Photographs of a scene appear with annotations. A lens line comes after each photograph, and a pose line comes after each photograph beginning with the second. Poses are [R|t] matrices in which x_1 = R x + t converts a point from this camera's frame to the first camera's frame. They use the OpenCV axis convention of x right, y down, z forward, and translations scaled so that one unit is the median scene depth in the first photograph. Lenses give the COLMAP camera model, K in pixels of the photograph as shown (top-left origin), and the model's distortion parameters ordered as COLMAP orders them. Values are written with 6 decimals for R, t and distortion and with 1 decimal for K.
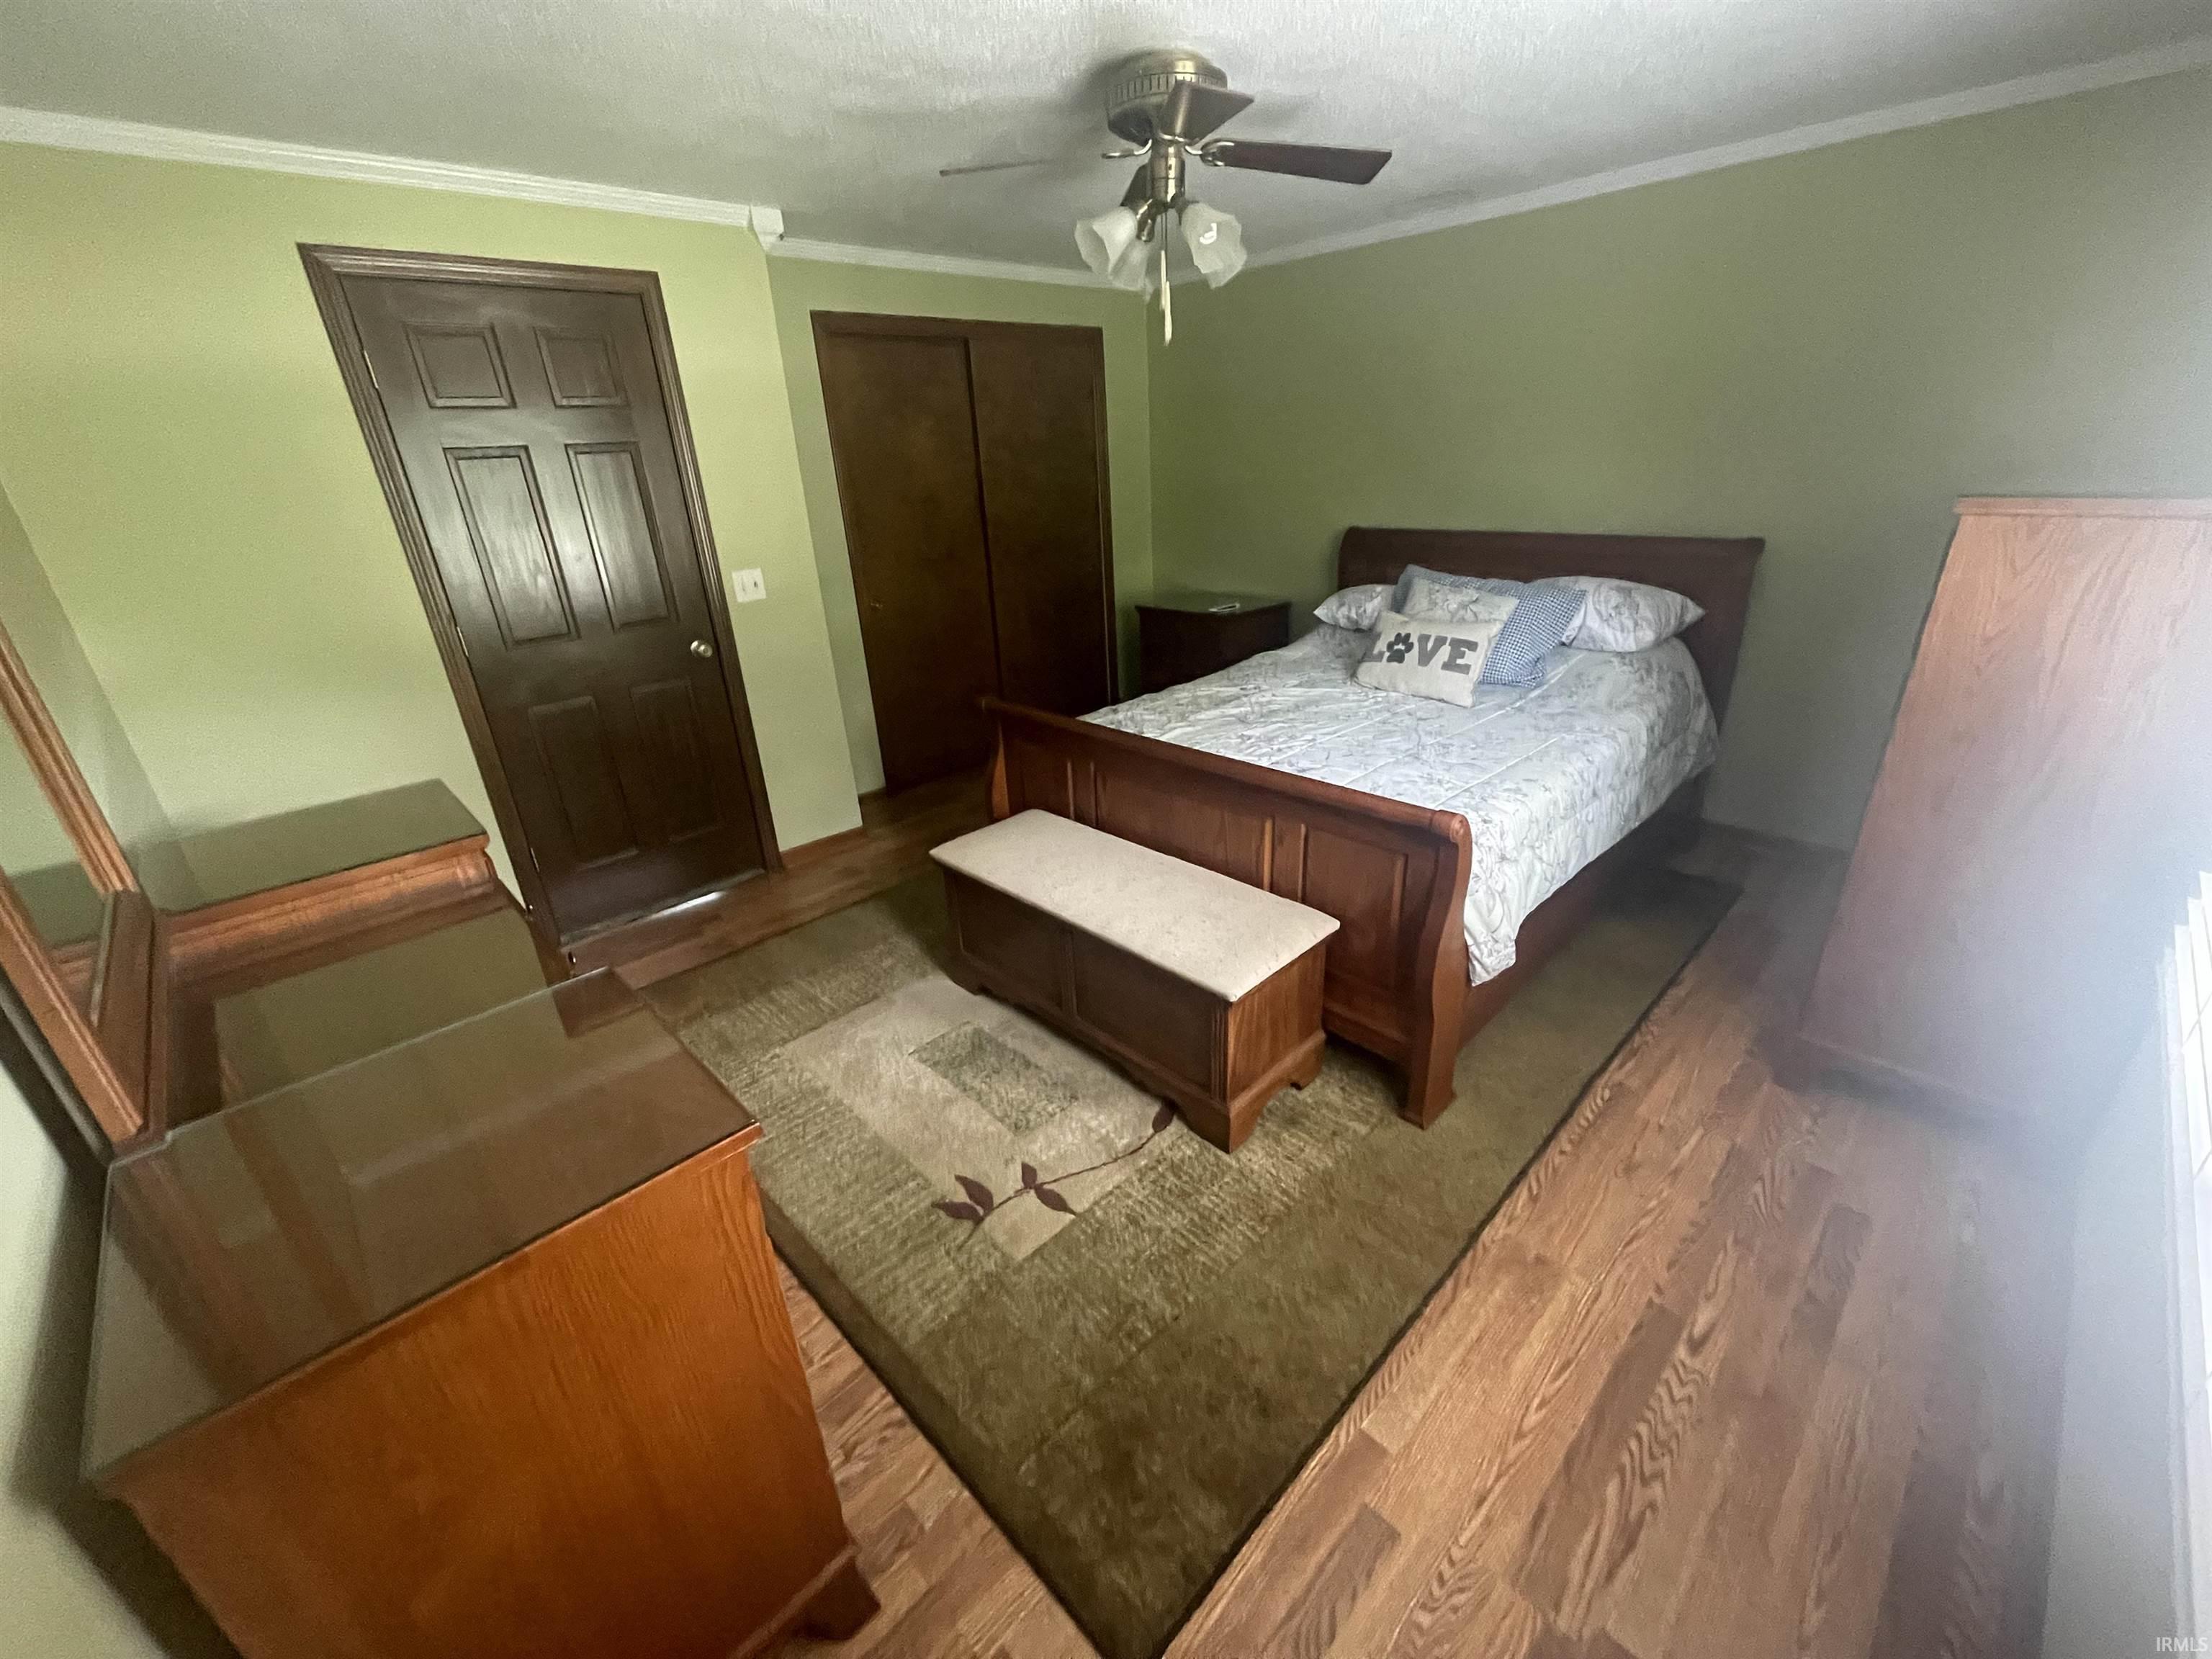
lens RADIAL K [[896.6, 0, 1107.4], [0, 896.6, 832.7], [0, 0, 1]] dist [-0.002846, 0.001159]
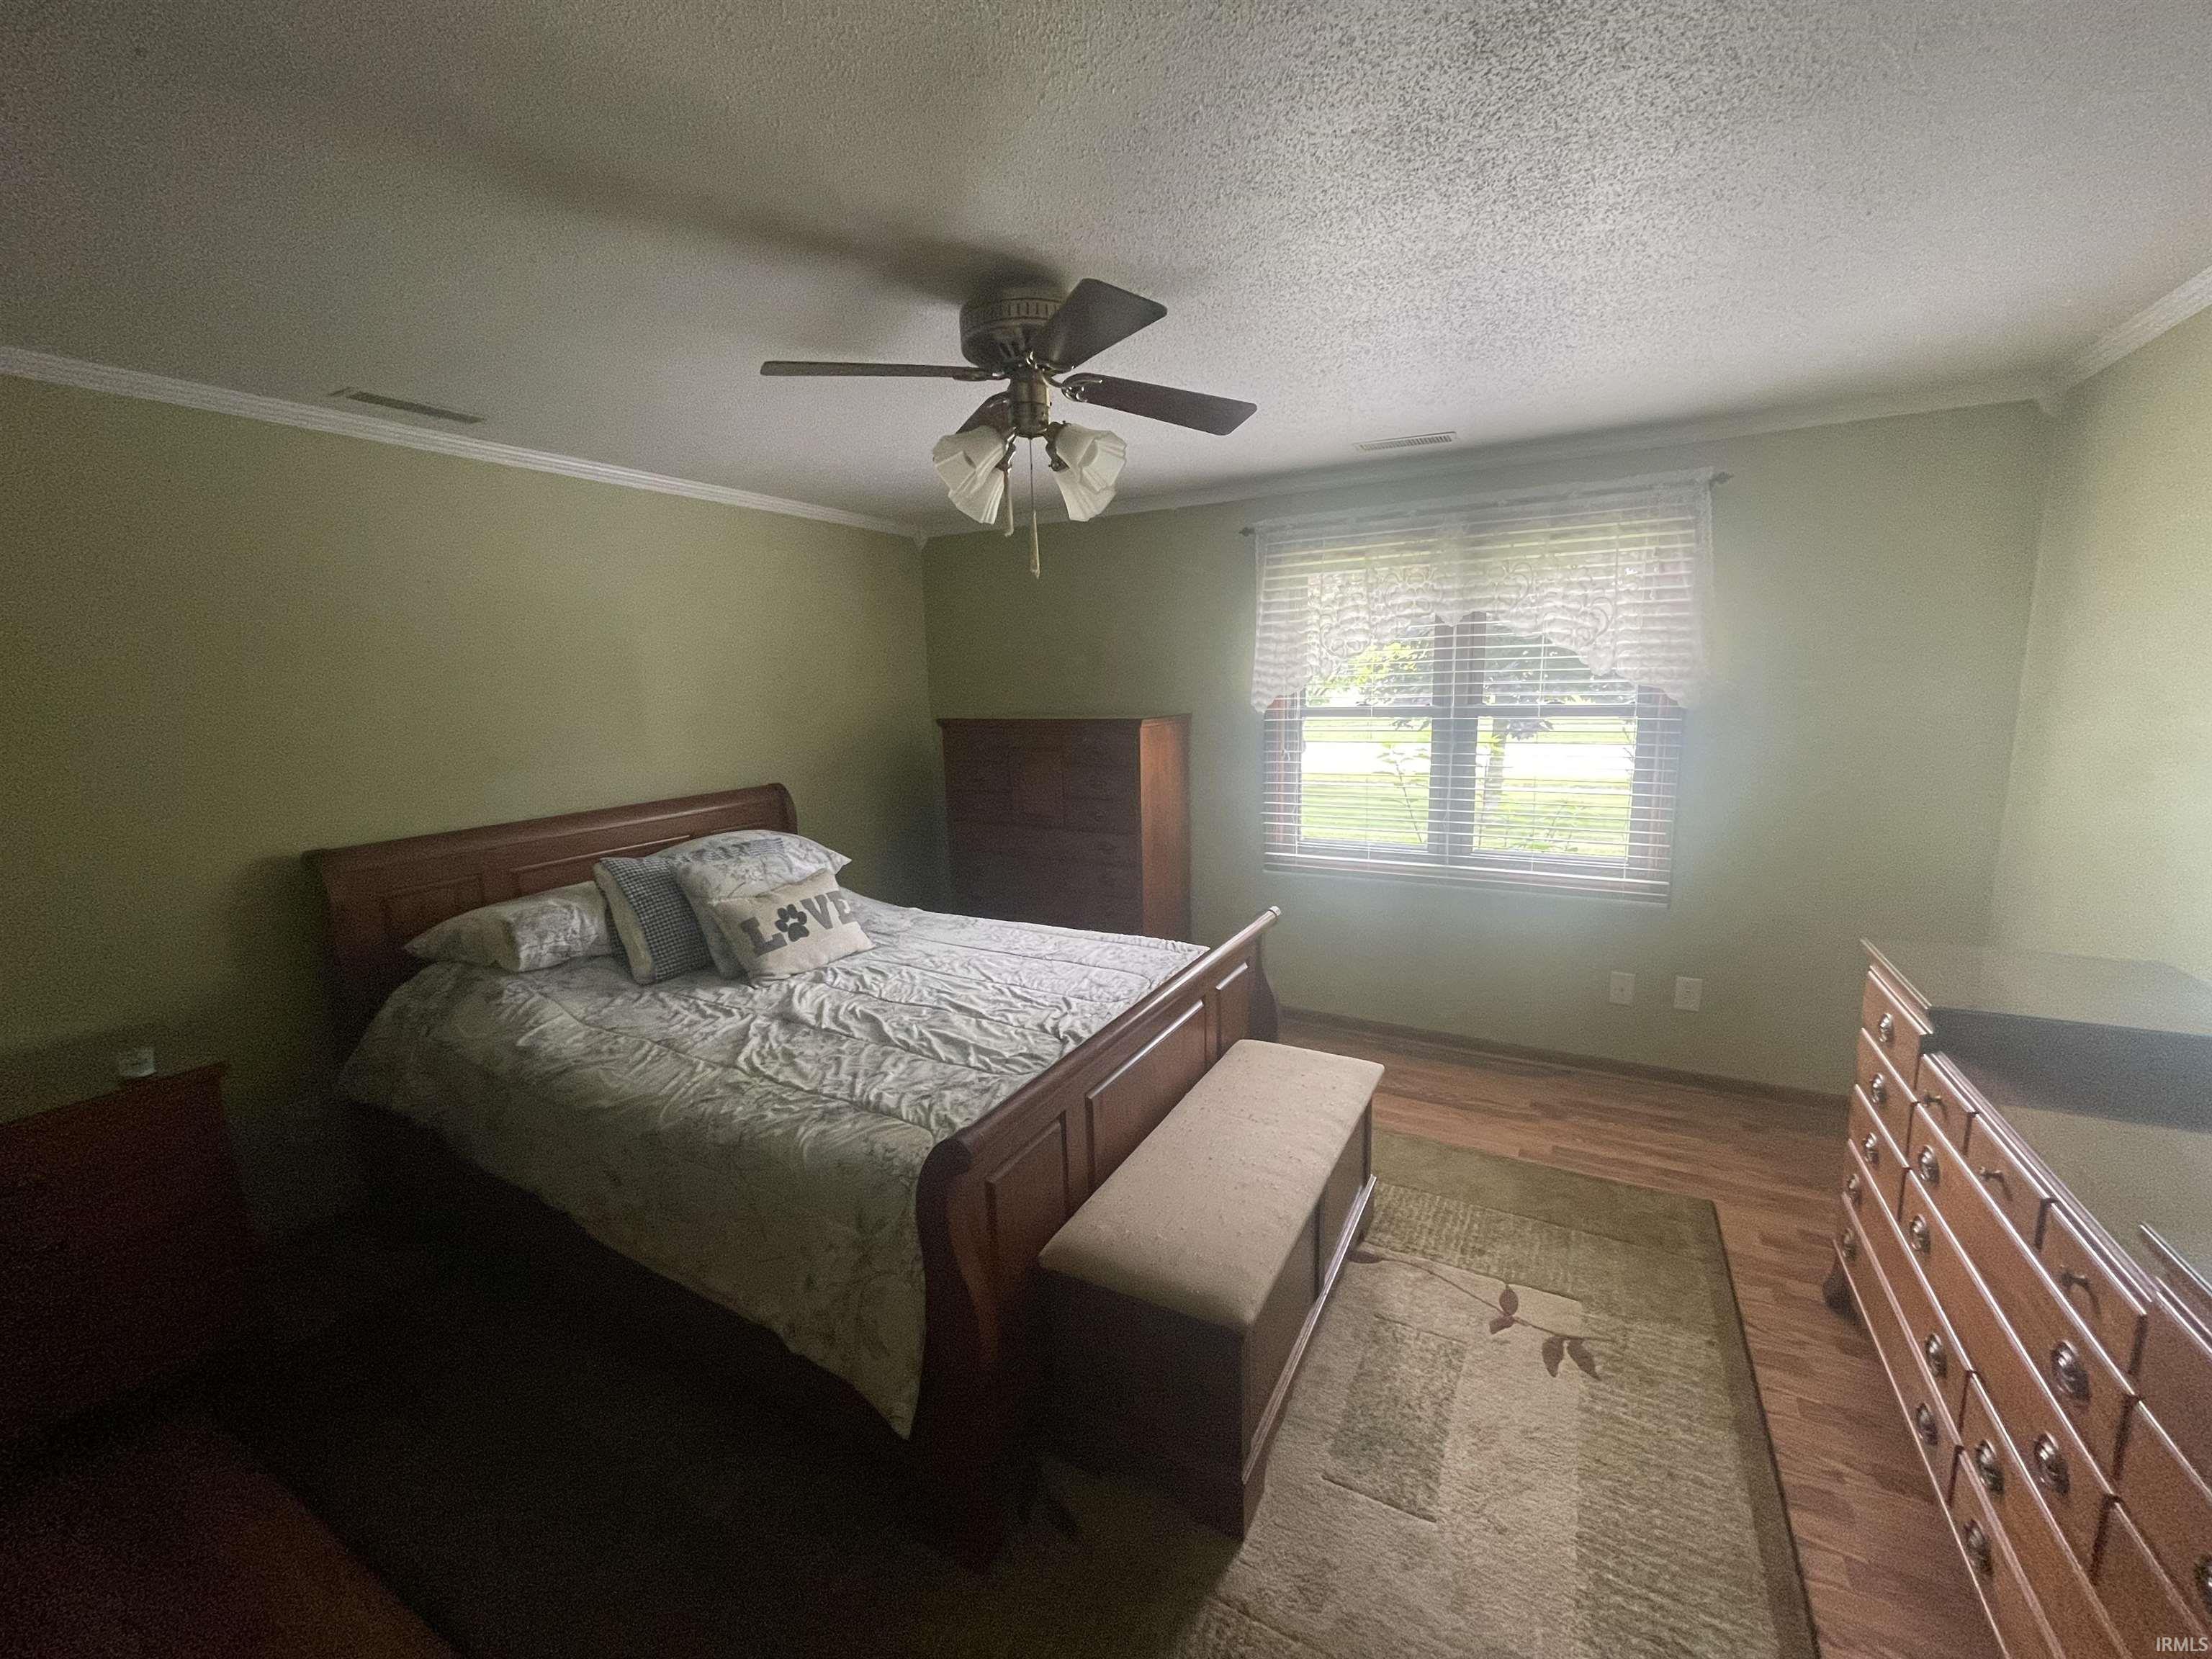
lens RADIAL K [[896.6, 0, 1103.9], [0, 896.6, 820.5], [0, 0, 1]] dist [-0.002846, 0.001159]
pose [[-0.289116, -0.105136, 0.951503, -0.762878], [0.414907, 0.881980, 0.223524, -0.480899], [-0.862707, 0.459410, -0.211373, 1.167920]]
